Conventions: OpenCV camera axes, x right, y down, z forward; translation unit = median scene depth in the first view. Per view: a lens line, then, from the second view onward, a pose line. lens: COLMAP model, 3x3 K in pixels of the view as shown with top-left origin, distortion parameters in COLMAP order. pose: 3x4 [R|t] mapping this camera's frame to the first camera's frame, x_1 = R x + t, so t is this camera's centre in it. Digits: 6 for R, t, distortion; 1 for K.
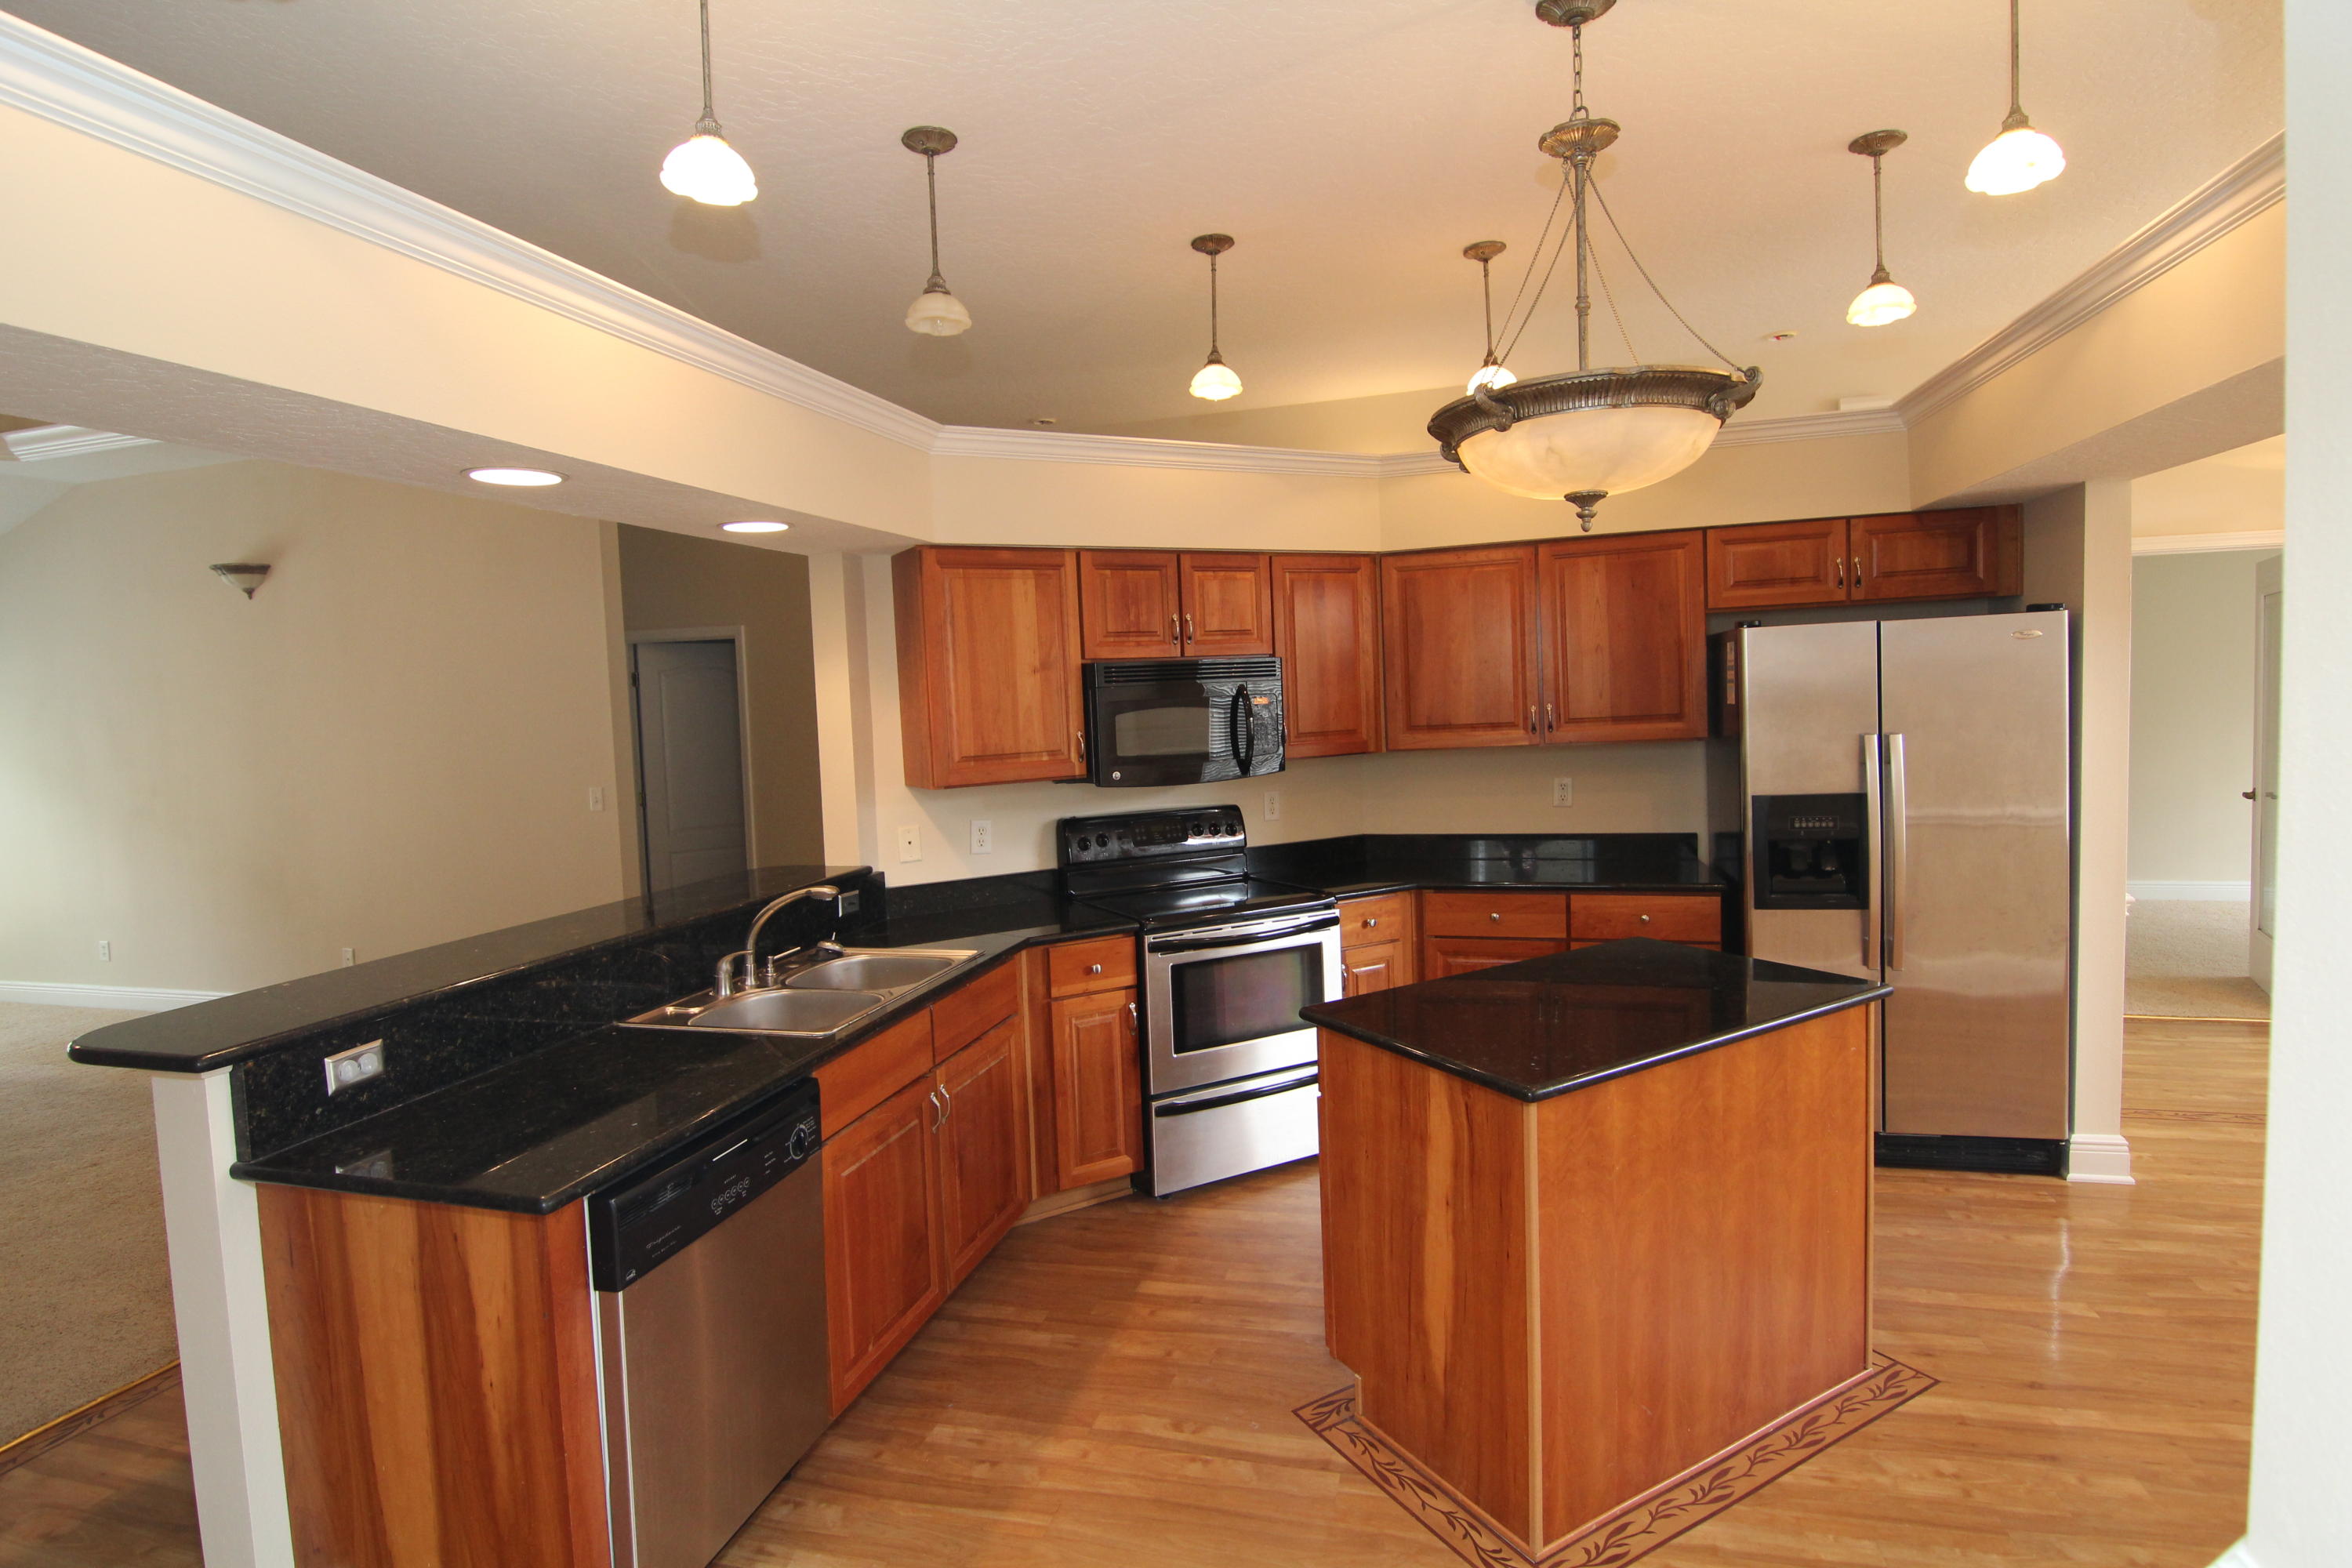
lens RADIAL K [[1192.5, 0, 1166.9], [0, 1192.5, 778.1], [0, 0, 1]] dist [-0.018146, -0.003661]
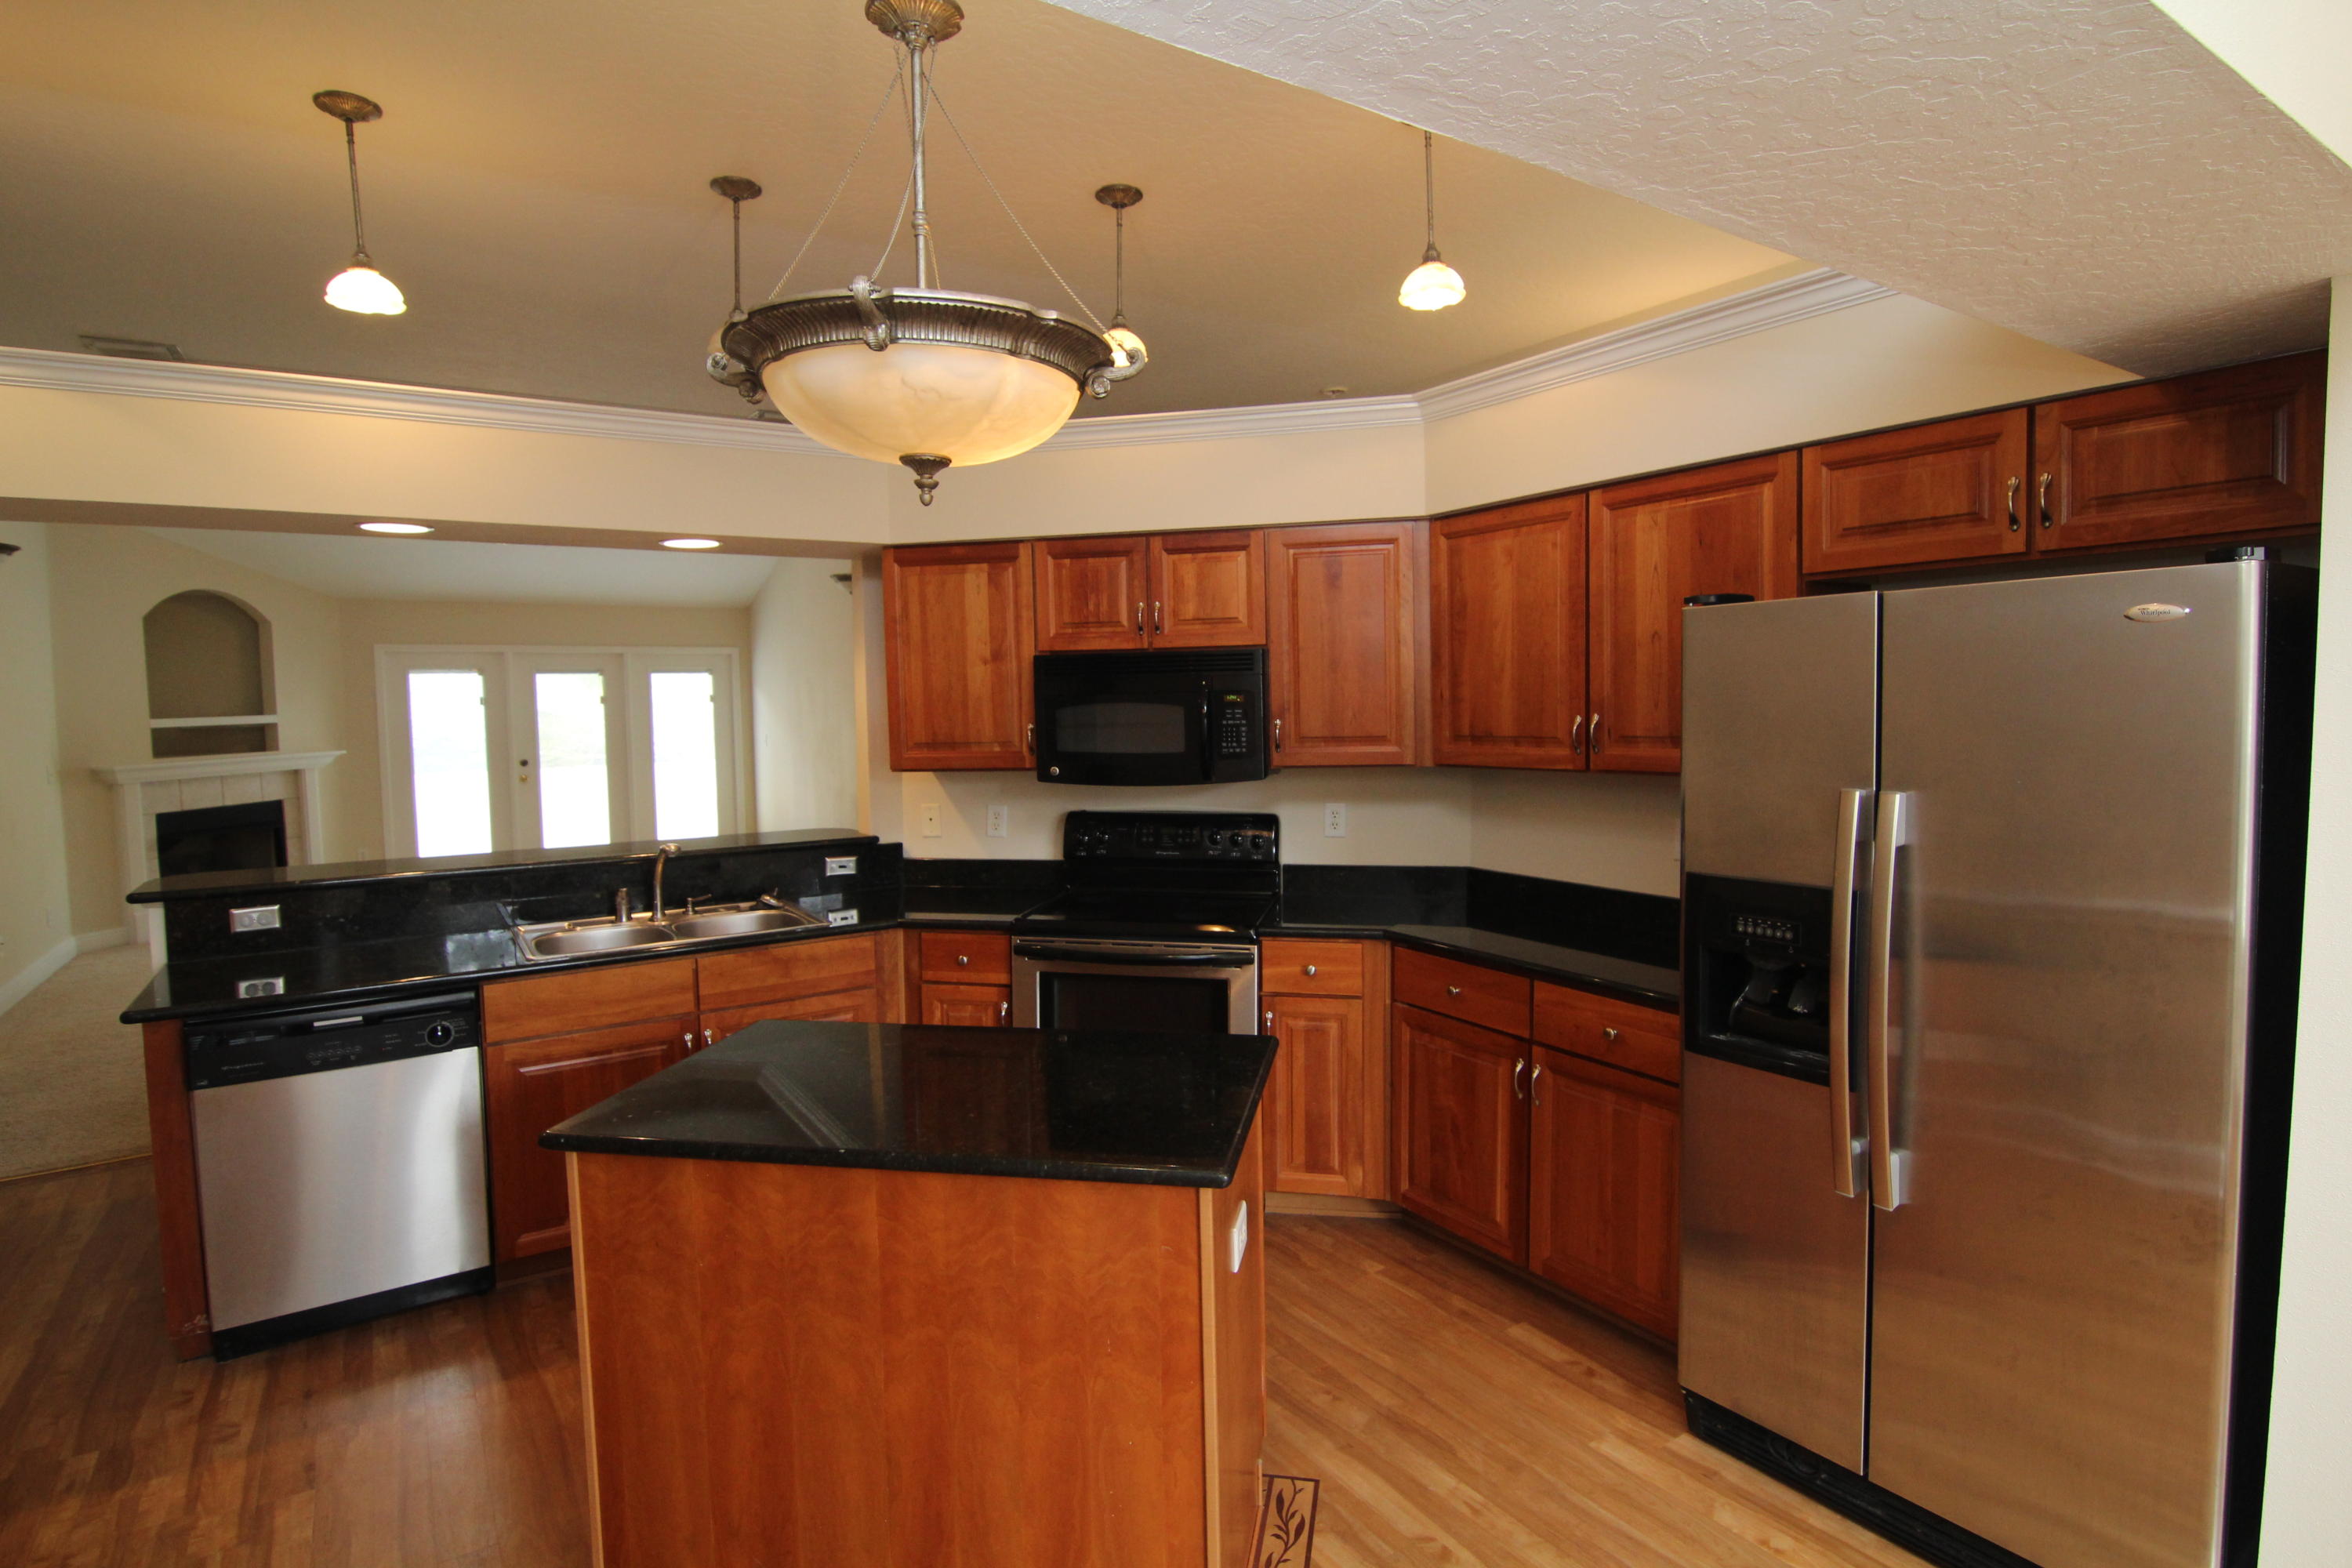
lens RADIAL K [[1192.5, 0, 1170.3], [0, 1192.5, 771.9], [0, 0, 1]] dist [-0.018146, -0.003661]
pose [[0.758509, 0.070887, -0.647796, 0.653610], [-0.060834, 0.997428, 0.037915, -0.043377], [0.648817, 0.010649, 0.760870, 0.319352]]
